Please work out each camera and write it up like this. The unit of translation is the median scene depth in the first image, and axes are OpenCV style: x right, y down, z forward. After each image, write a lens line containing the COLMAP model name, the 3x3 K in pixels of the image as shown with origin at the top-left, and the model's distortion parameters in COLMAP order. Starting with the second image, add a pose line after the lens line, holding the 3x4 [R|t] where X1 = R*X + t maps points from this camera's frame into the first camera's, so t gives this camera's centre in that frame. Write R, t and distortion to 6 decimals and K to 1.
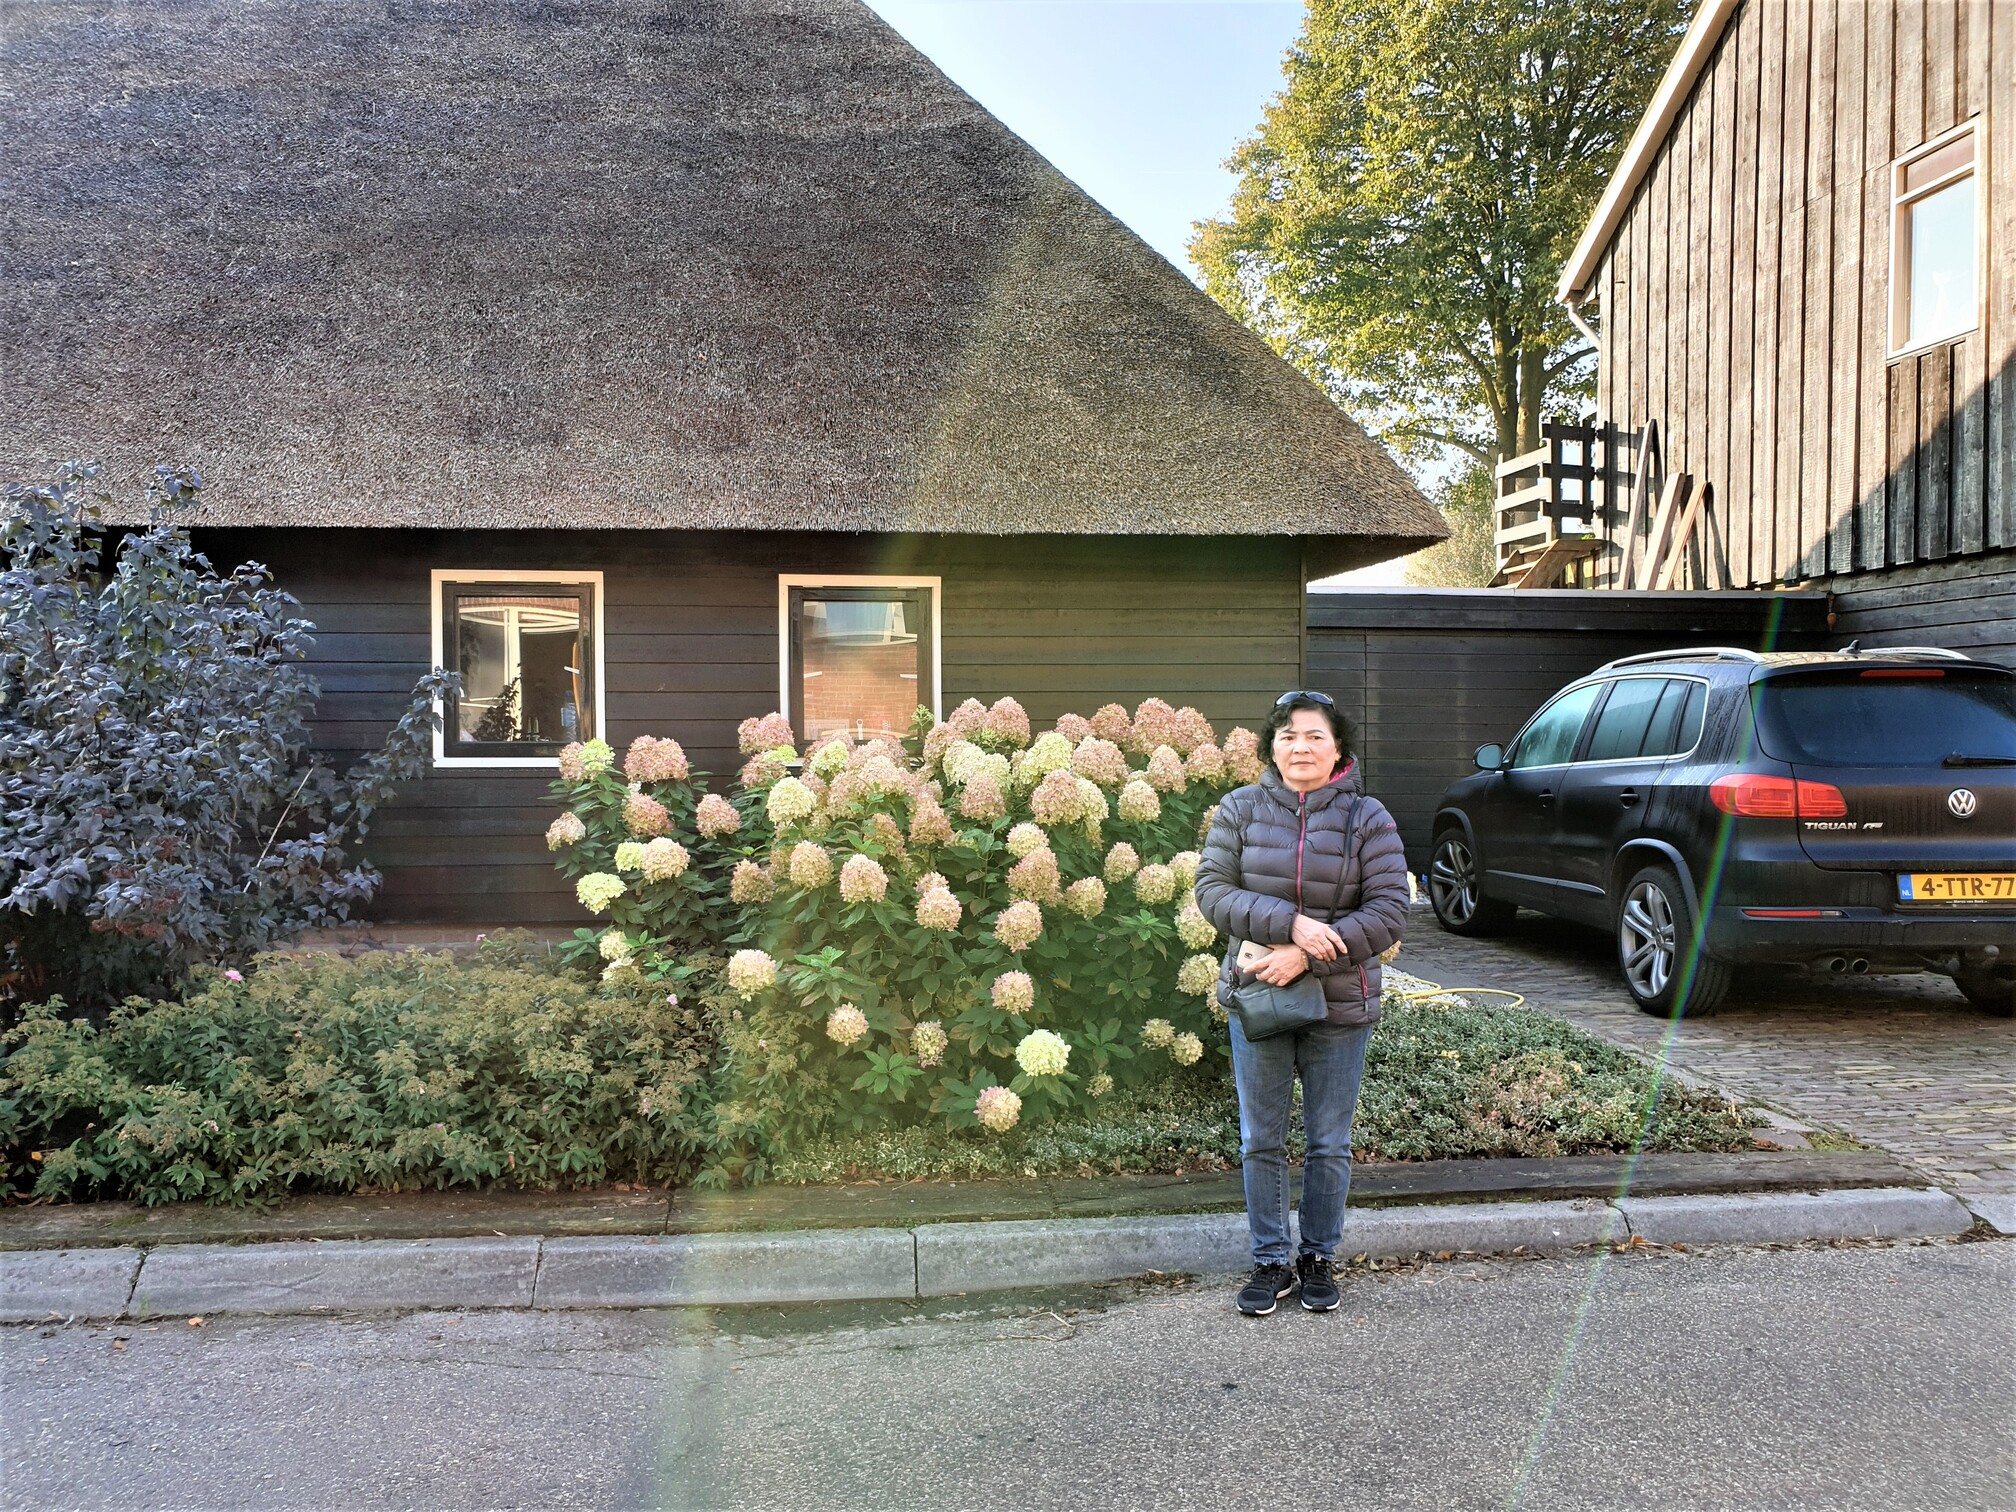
lens RADIAL K [[1567.0, 0, 1008.0], [0, 1567.0, 756.0], [0, 0, 1]] dist [0.000183, 0.011039]
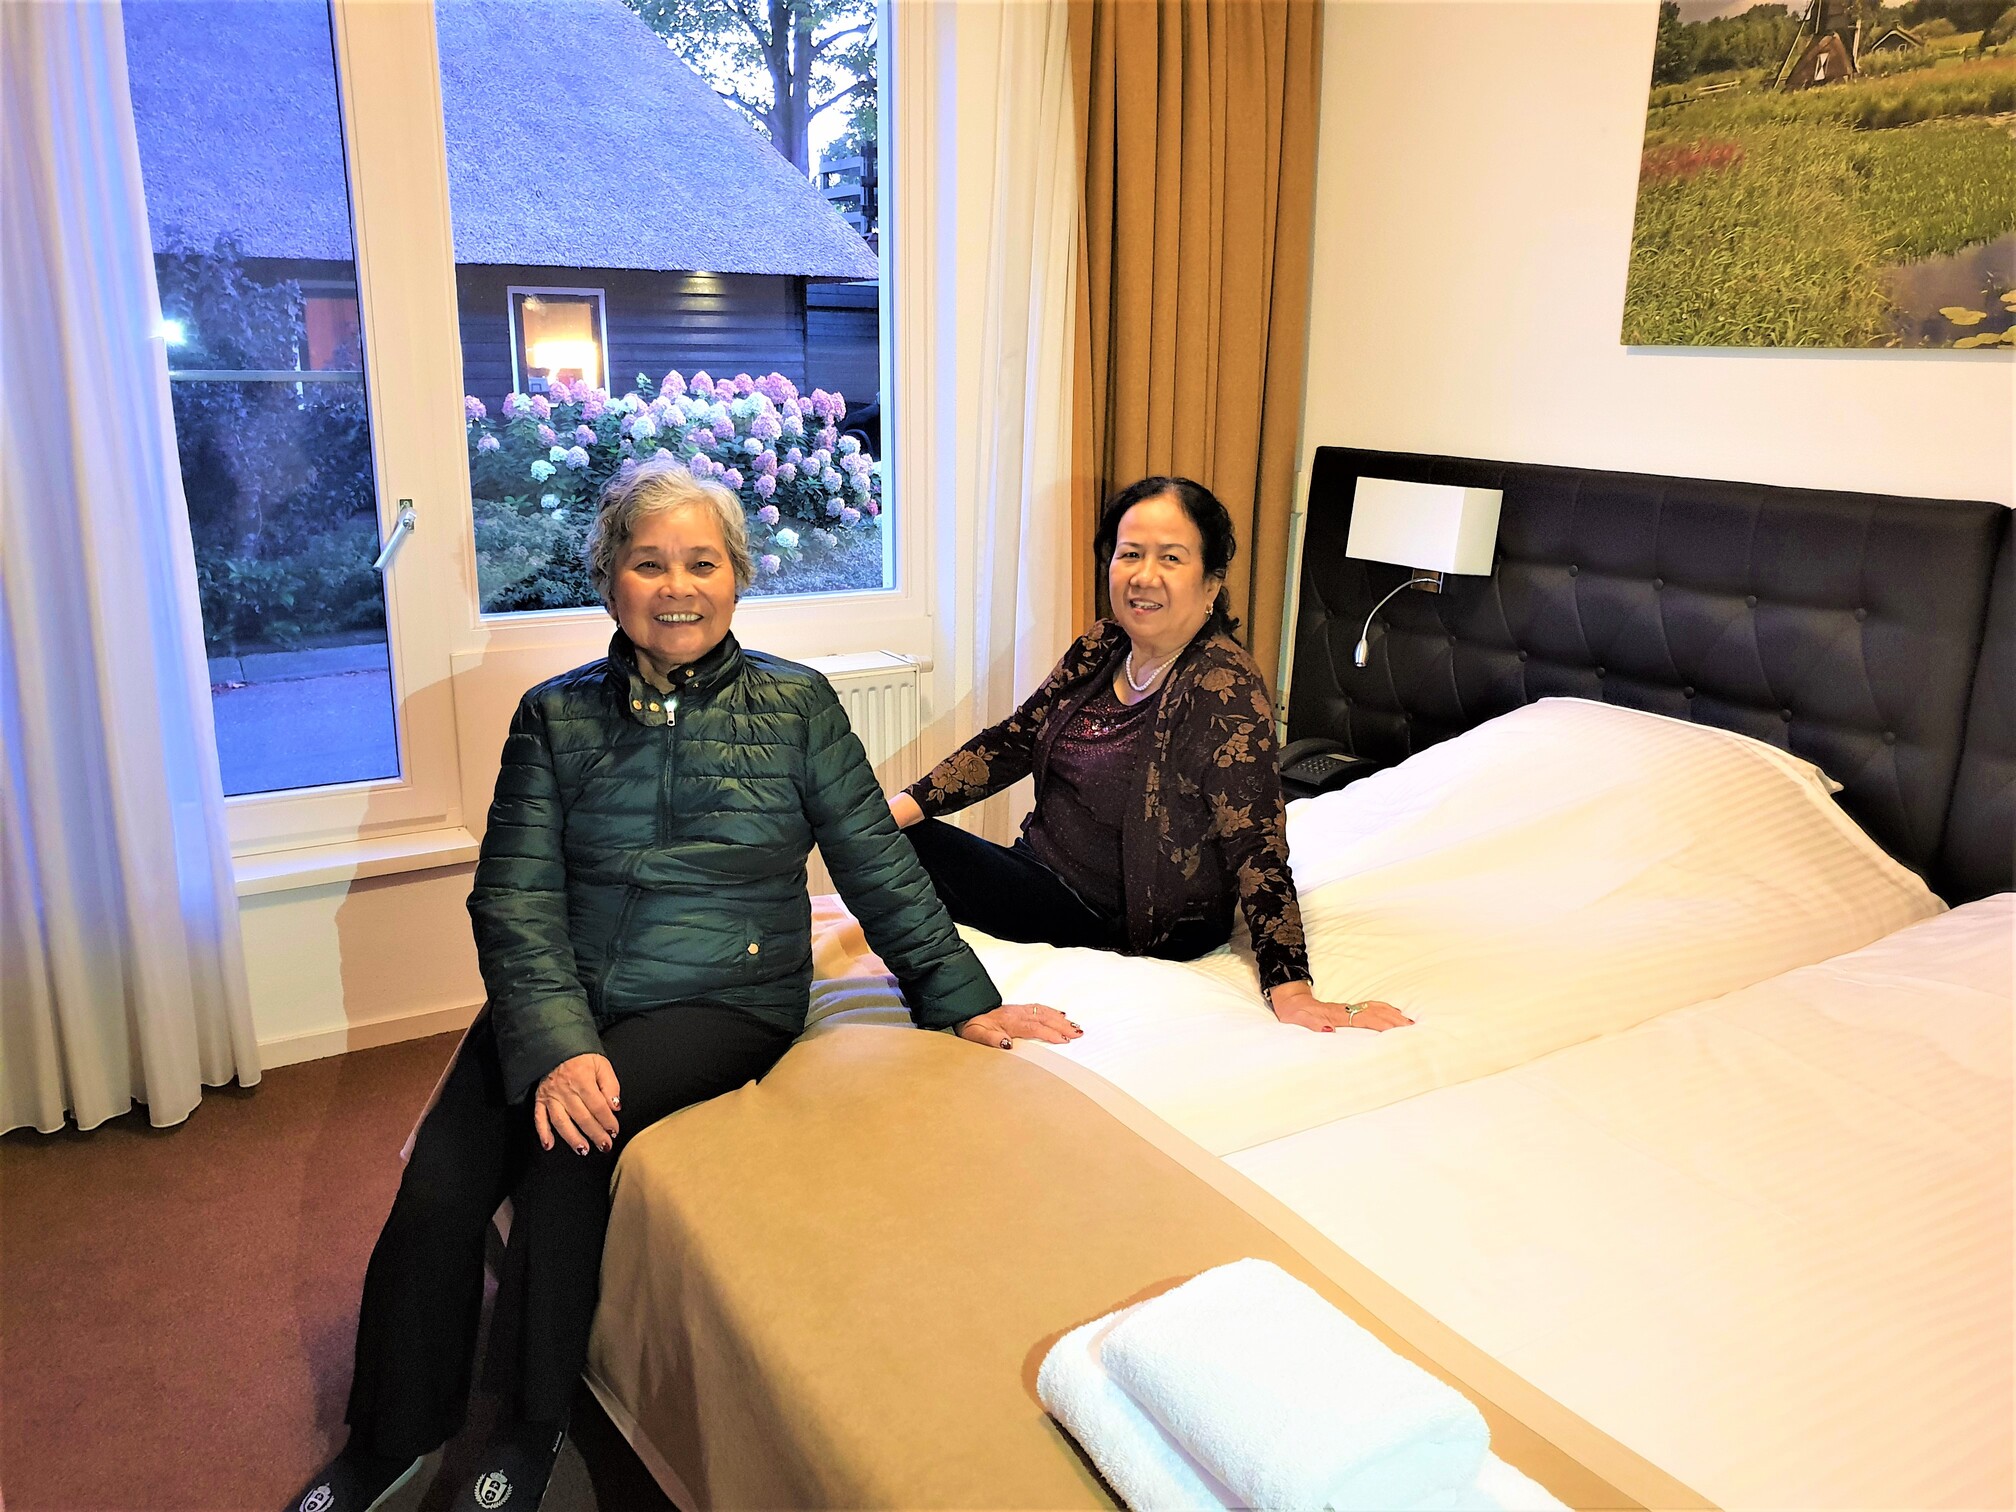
lens RADIAL K [[1567.0, 0, 1008.0], [0, 1567.0, 756.0], [0, 0, 1]] dist [0.000183, 0.011039]
pose [[0.890584, -0.088961, 0.446034, -0.649672], [-0.010519, 0.976393, 0.215744, 0.004683], [-0.454698, -0.196830, 0.868624, -1.036382]]
